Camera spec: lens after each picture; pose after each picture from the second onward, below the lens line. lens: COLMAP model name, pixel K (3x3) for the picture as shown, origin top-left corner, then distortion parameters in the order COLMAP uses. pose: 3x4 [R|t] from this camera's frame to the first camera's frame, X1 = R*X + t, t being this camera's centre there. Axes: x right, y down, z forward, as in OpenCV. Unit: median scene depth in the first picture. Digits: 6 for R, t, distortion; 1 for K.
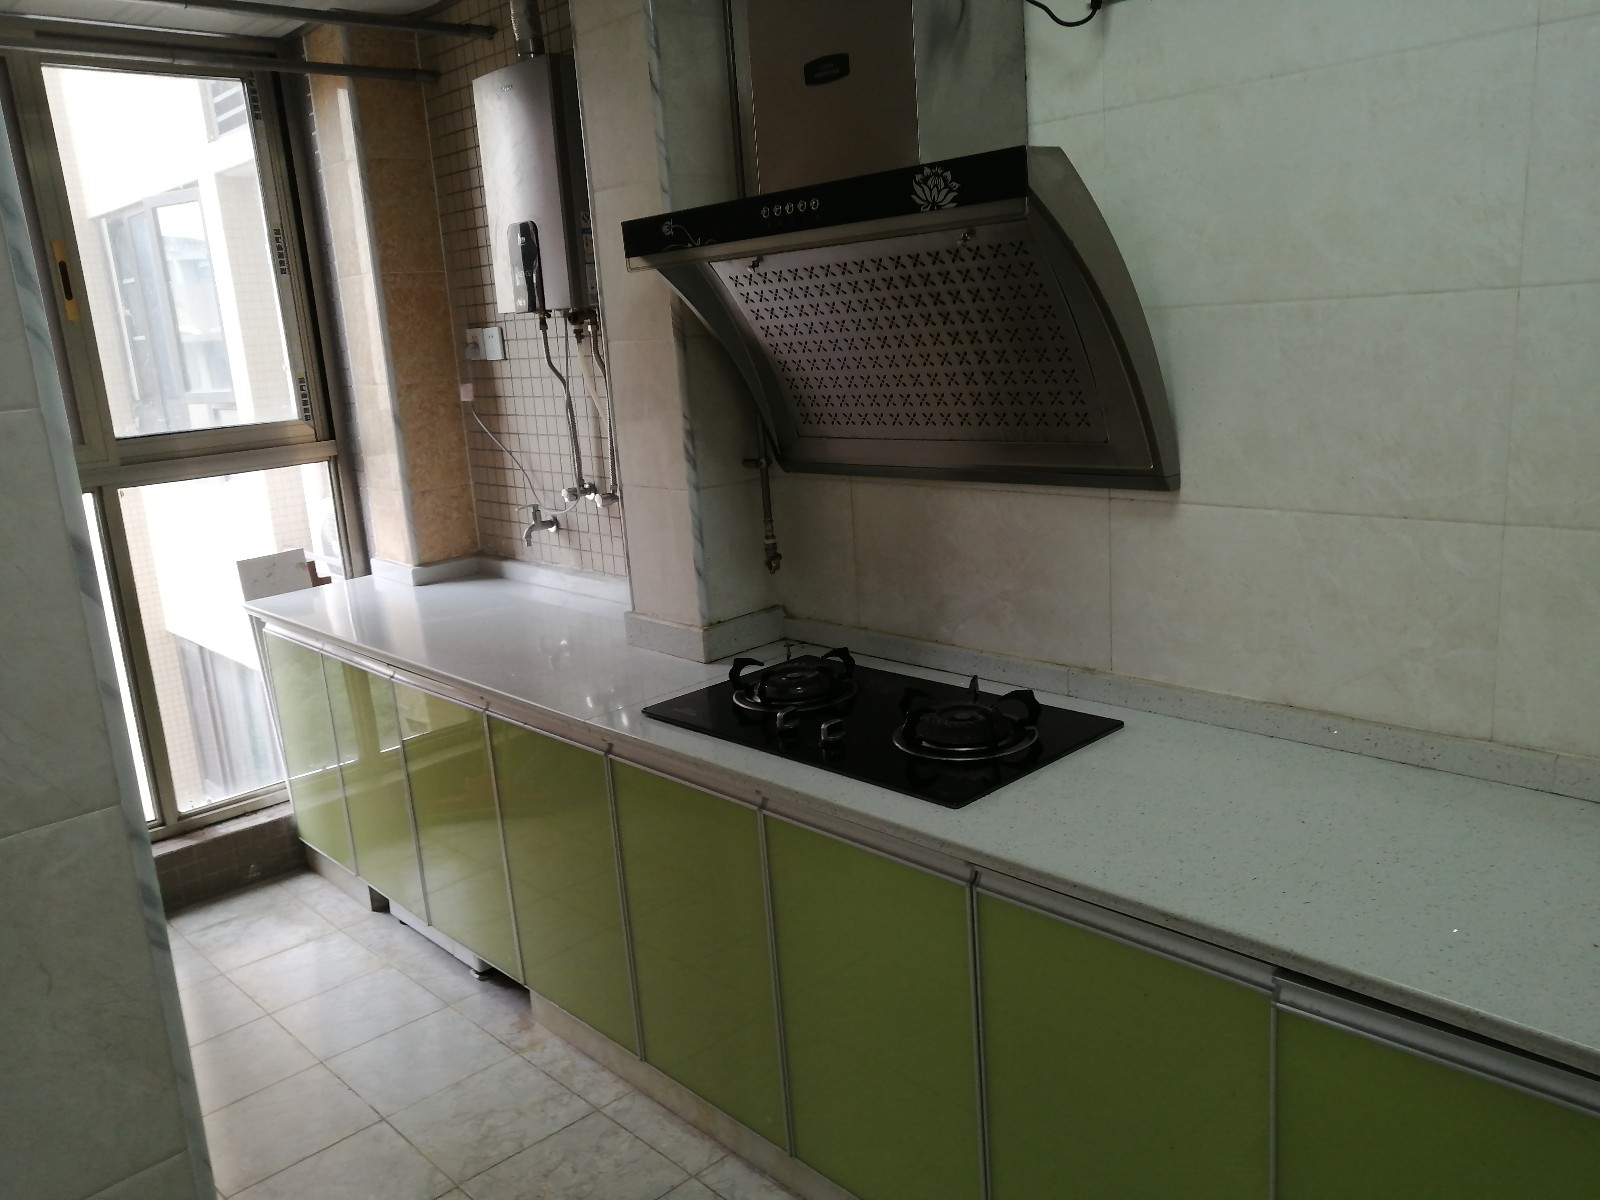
lens RADIAL K [[1253.7, 0, 800.0], [0, 1253.7, 602.4], [0, 0, 1]] dist [-0.004628, -0.000268]
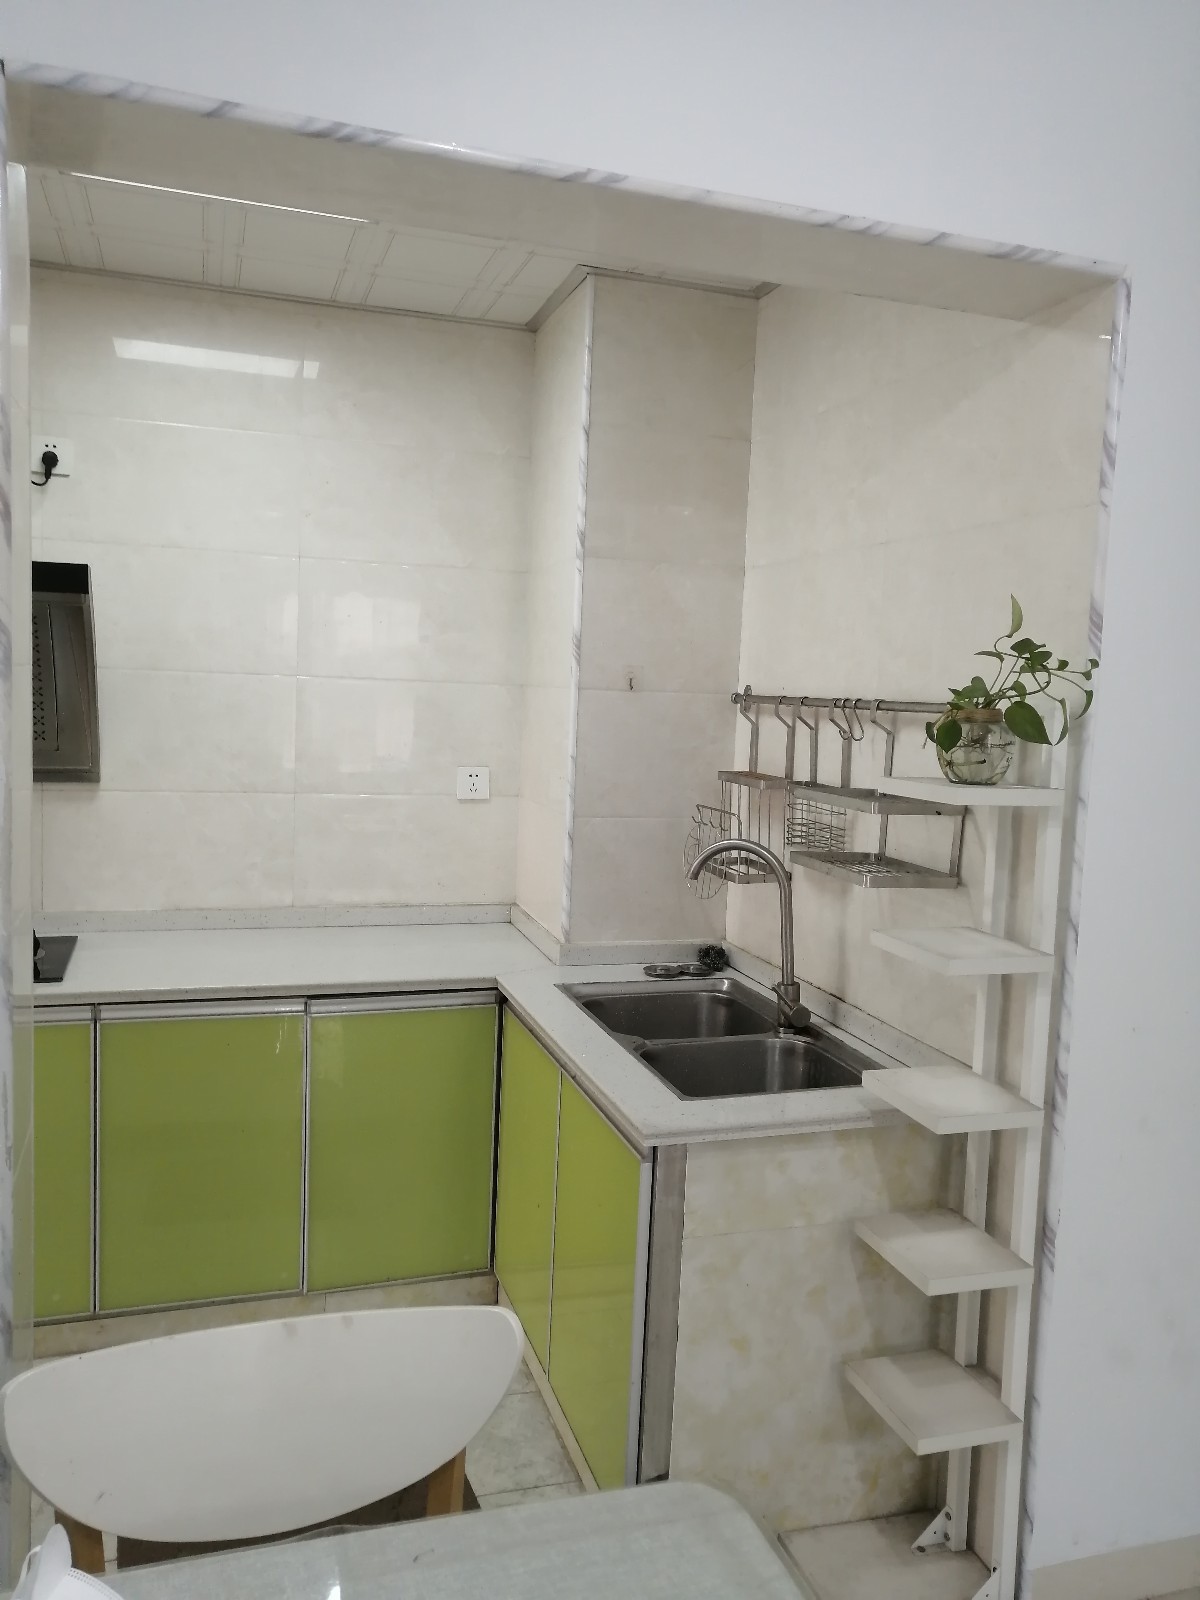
lens RADIAL K [[1253.7, 0, 600.5], [0, 1253.7, 798.1], [0, 0, 1]] dist [-0.004628, -0.000268]
pose [[0.420478, 0.004145, 0.907293, -0.918208], [0.134592, 0.988641, -0.066893, 0.127810], [-0.897264, 0.150242, 0.415144, -0.225383]]
